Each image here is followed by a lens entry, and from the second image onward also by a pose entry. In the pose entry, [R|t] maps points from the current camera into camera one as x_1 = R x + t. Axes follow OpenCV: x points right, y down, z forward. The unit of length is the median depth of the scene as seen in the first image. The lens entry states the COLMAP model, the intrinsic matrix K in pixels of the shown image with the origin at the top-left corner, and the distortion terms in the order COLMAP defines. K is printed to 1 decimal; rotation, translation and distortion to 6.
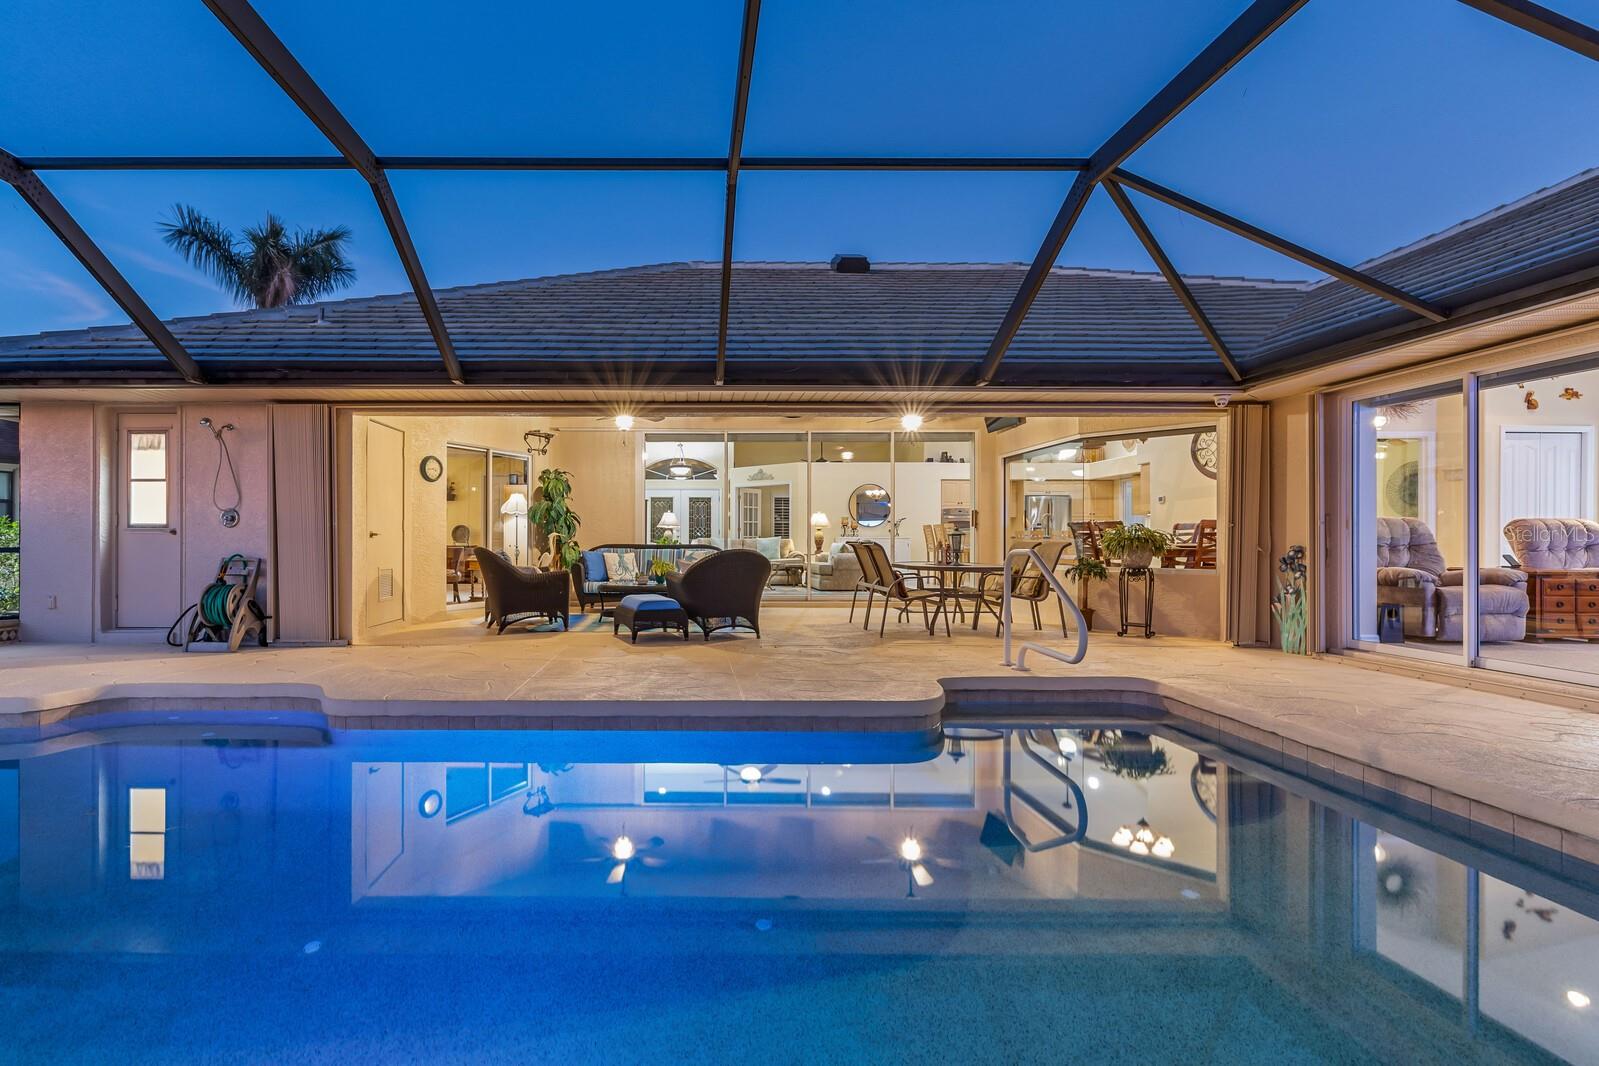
lens RADIAL K [[669.5, 0, 800.4], [0, 669.5, 550.8], [0, 0, 1]] dist [0.042713, -0.000047]
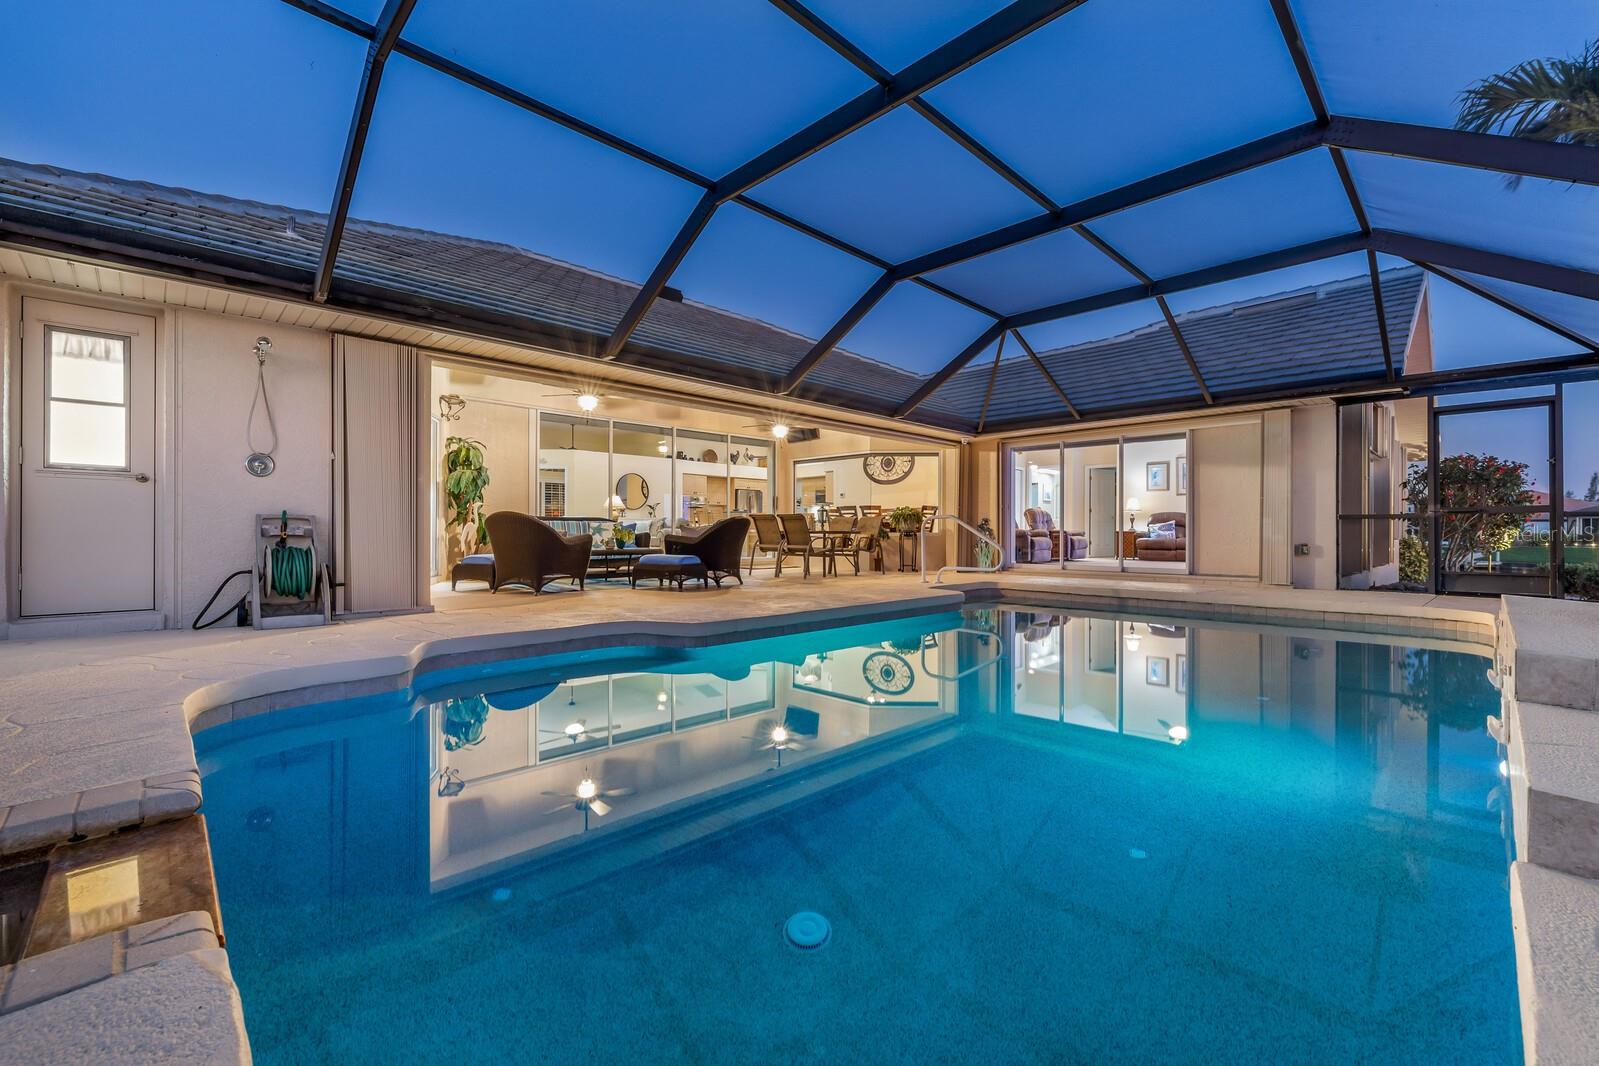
lens RADIAL K [[682.3, 0, 799.5], [0, 682.3, 533.0], [0, 0, 1]] dist [-0.000482, 0.000032]
pose [[0.714562, 0.002252, 0.699569, -0.903854], [-0.024925, 0.999442, 0.022241, -0.001643], [-0.699128, -0.033329, 0.714219, -0.009478]]
